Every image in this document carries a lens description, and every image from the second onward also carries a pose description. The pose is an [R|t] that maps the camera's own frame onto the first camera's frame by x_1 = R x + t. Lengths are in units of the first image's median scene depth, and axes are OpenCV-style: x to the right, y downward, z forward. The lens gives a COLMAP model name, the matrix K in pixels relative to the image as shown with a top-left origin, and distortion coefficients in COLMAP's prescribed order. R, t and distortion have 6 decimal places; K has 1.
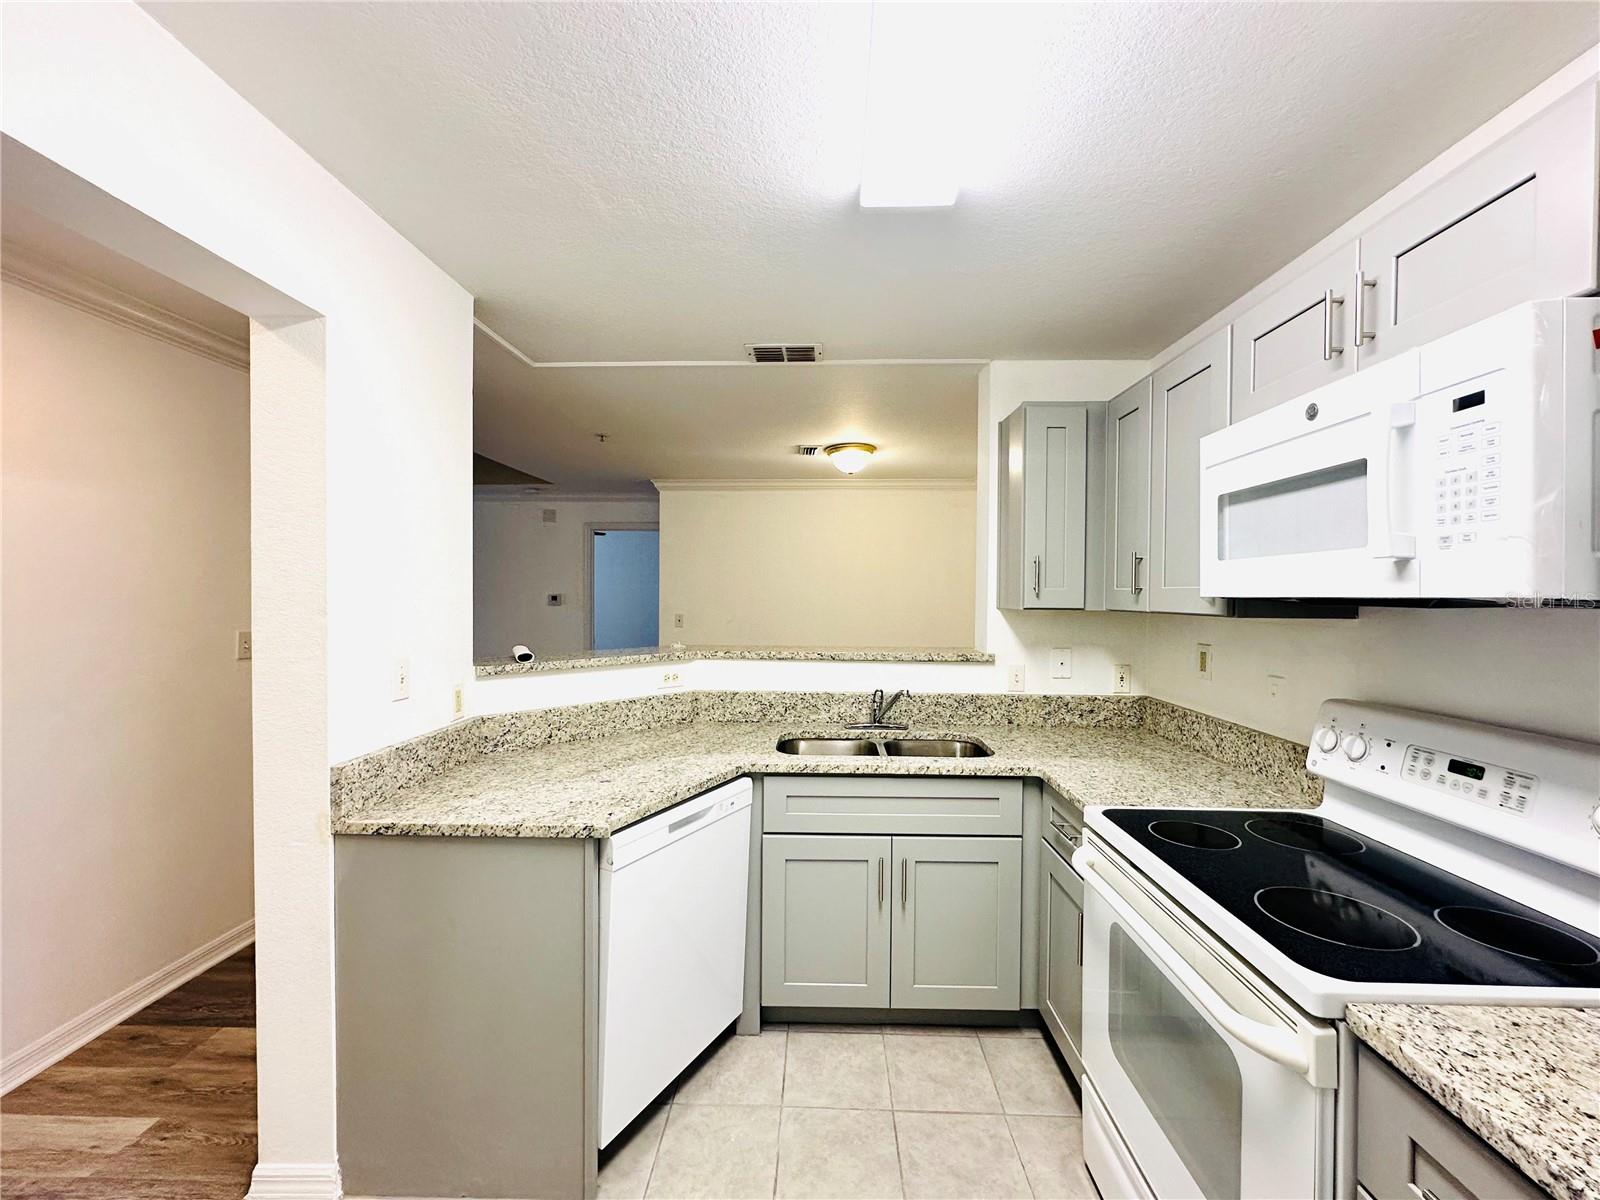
lens RADIAL K [[638.0, 0, 800.2], [0, 638.0, 601.4], [0, 0, 1]] dist [-0.002174, -0.000073]
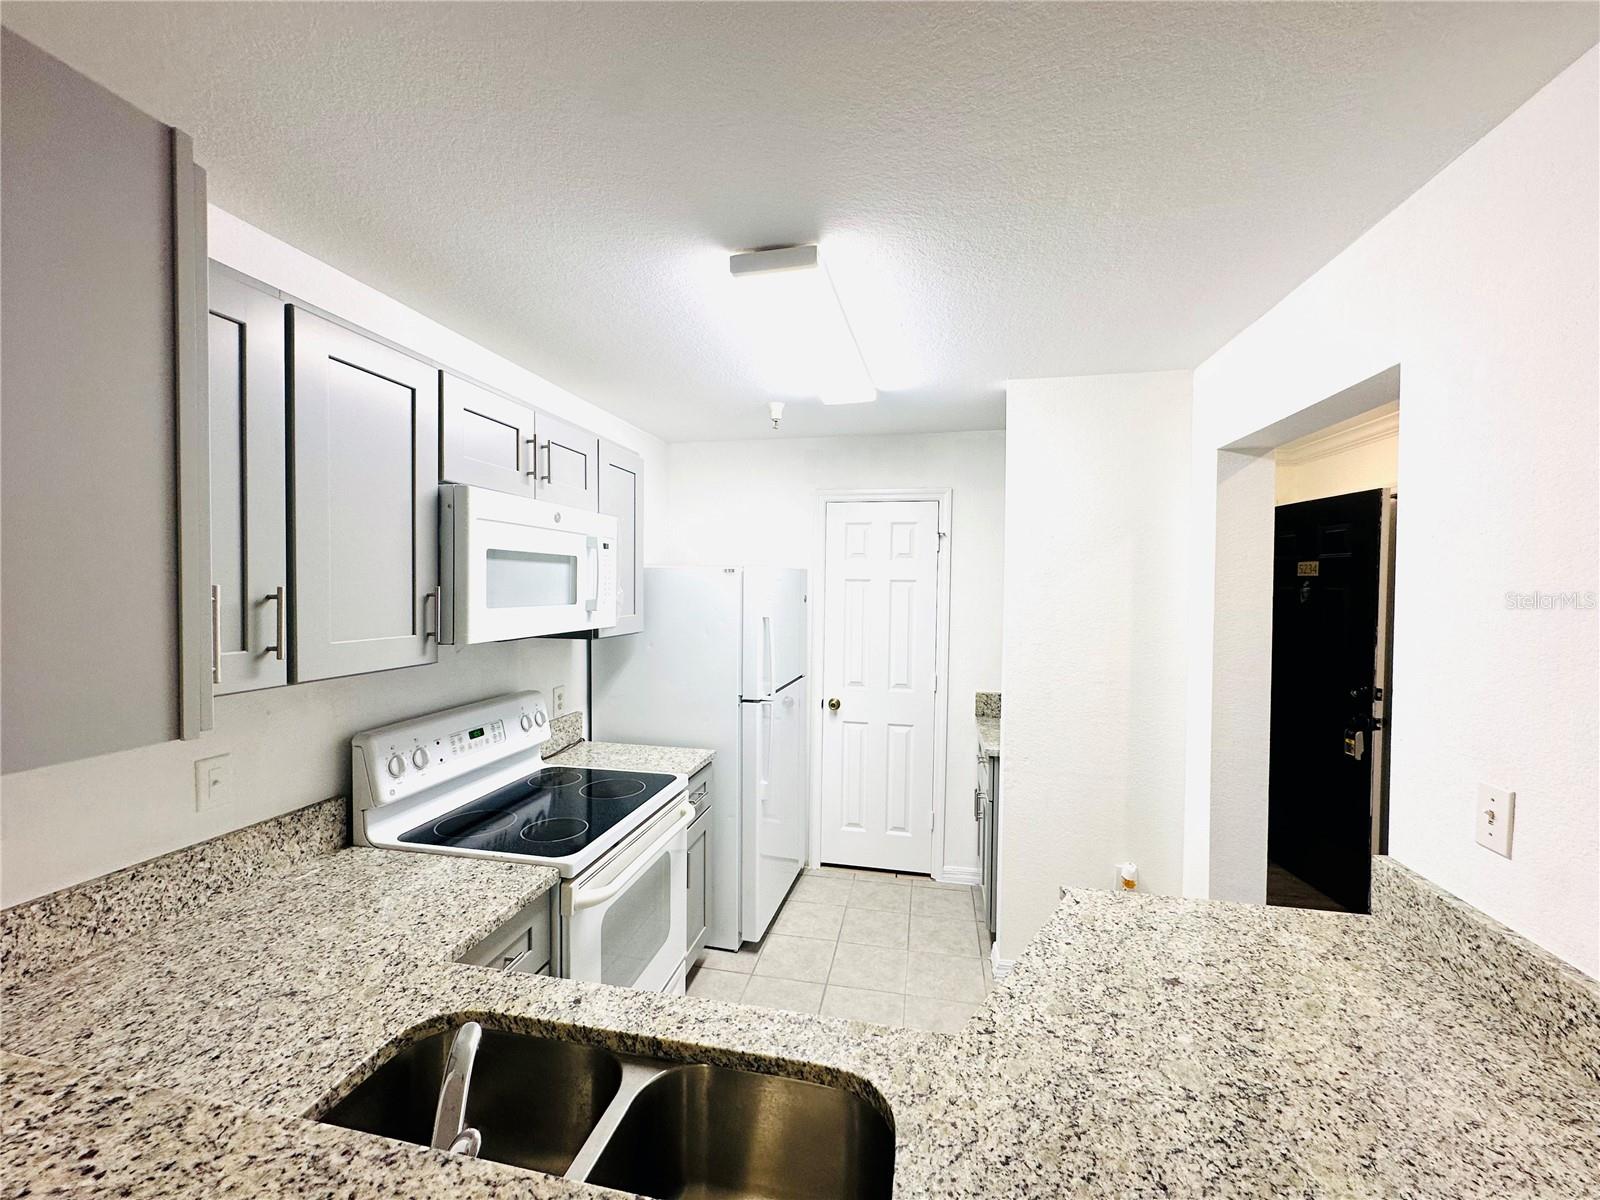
lens RADIAL K [[638.0, 0, 800.2], [0, 638.0, 601.4], [0, 0, 1]] dist [-0.002174, -0.000073]
pose [[-0.984274, -0.020057, 0.175507, -0.053260], [-0.014108, 0.999285, 0.035077, -0.106064], [-0.176086, 0.032050, -0.983853, 1.727469]]
